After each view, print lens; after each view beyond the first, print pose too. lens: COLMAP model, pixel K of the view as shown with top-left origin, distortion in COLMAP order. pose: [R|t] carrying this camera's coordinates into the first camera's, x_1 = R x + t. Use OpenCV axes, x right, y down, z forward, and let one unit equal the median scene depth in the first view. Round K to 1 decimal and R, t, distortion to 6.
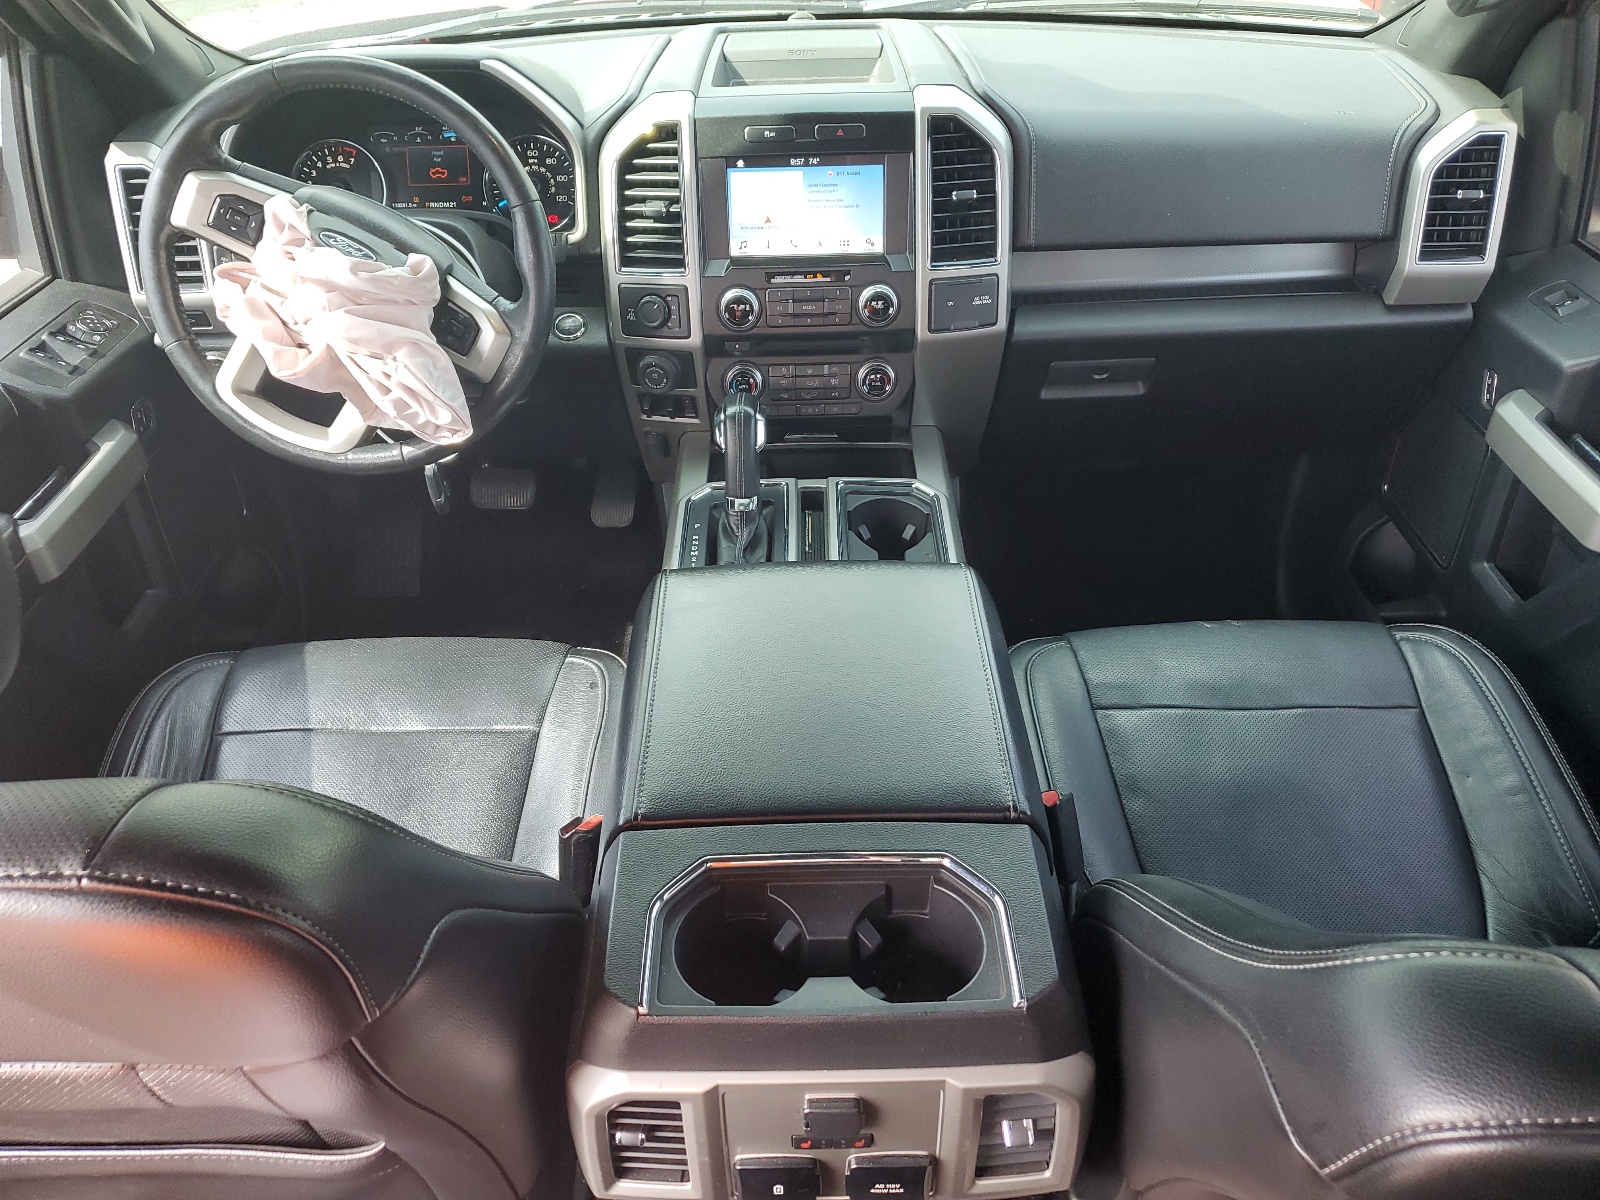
lens RADIAL K [[1204.0, 0, 798.5], [0, 1204.0, 601.3], [0, 0, 1]] dist [-0.005204, -0.000594]
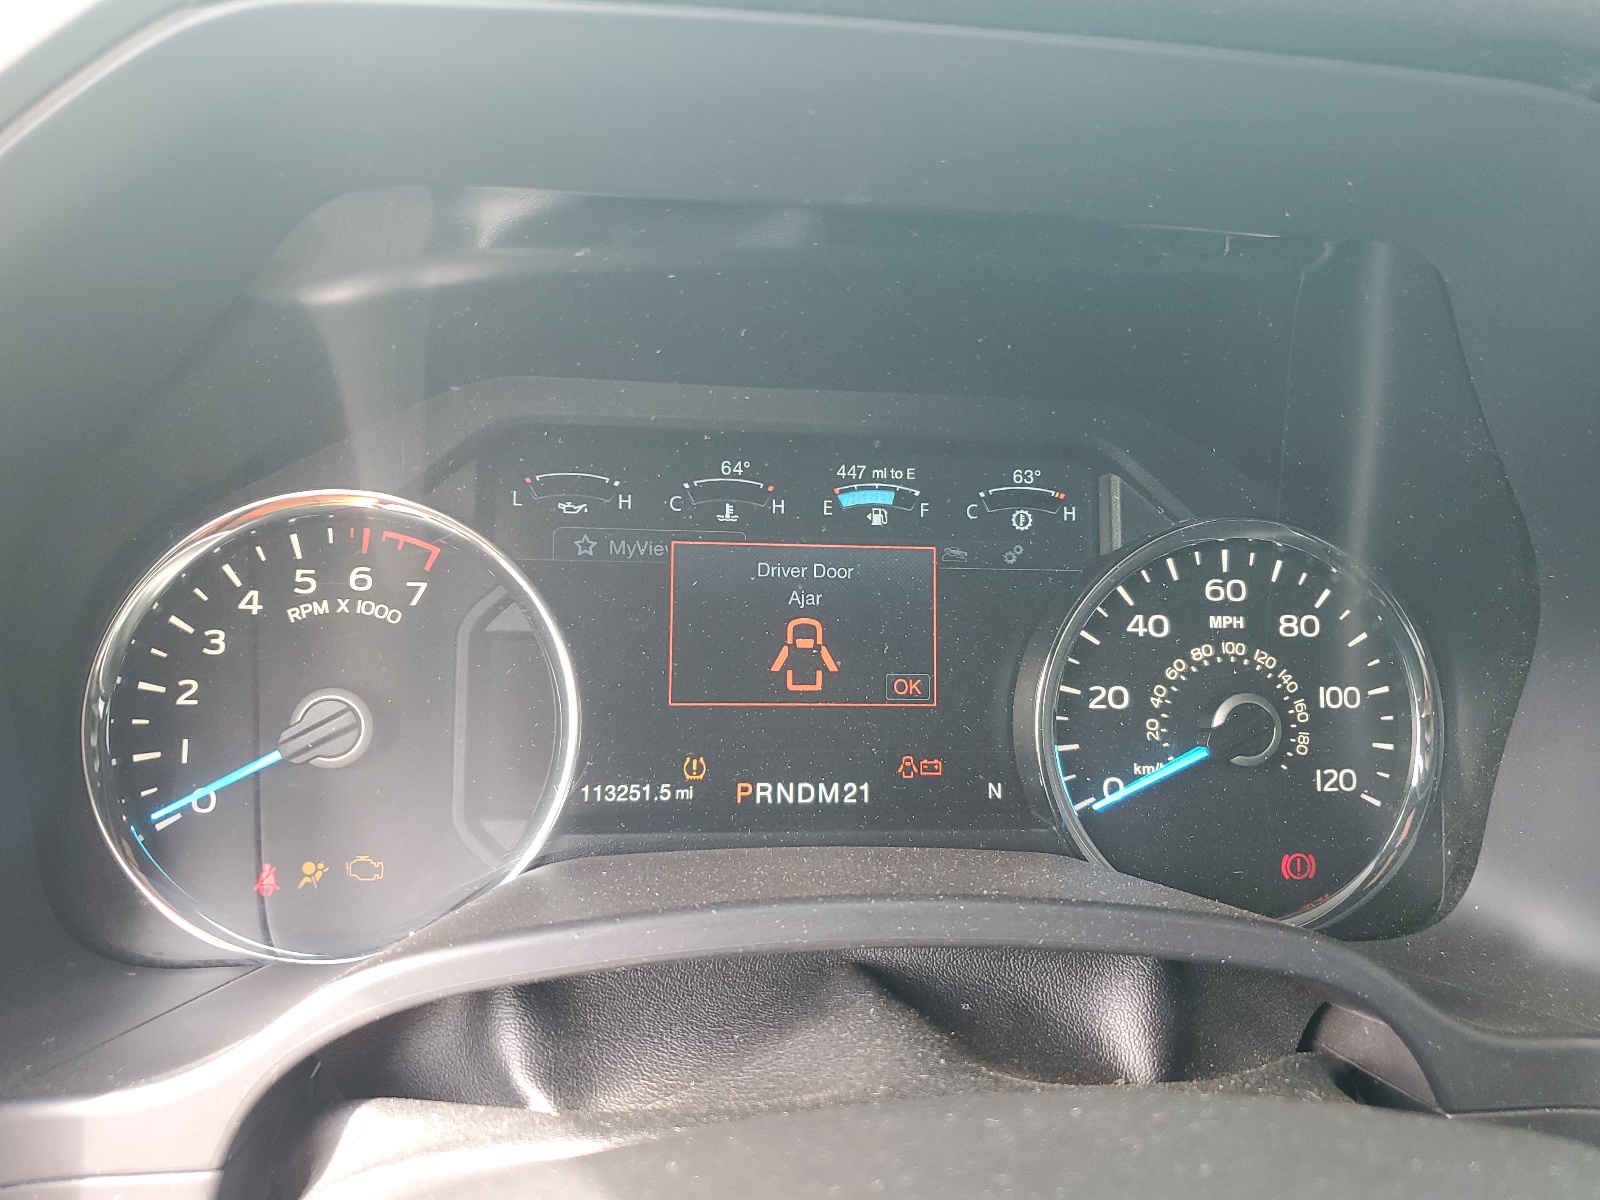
lens RADIAL K [[1204.0, 0, 800.0], [0, 1204.0, 599.1], [0, 0, 1]] dist [-0.005204, -0.000594]
pose [[0.988124, 0.037109, 0.149111, -0.336095], [0.010161, 0.952496, -0.304383, -0.300315], [-0.153323, 0.302283, 0.940807, 0.792150]]
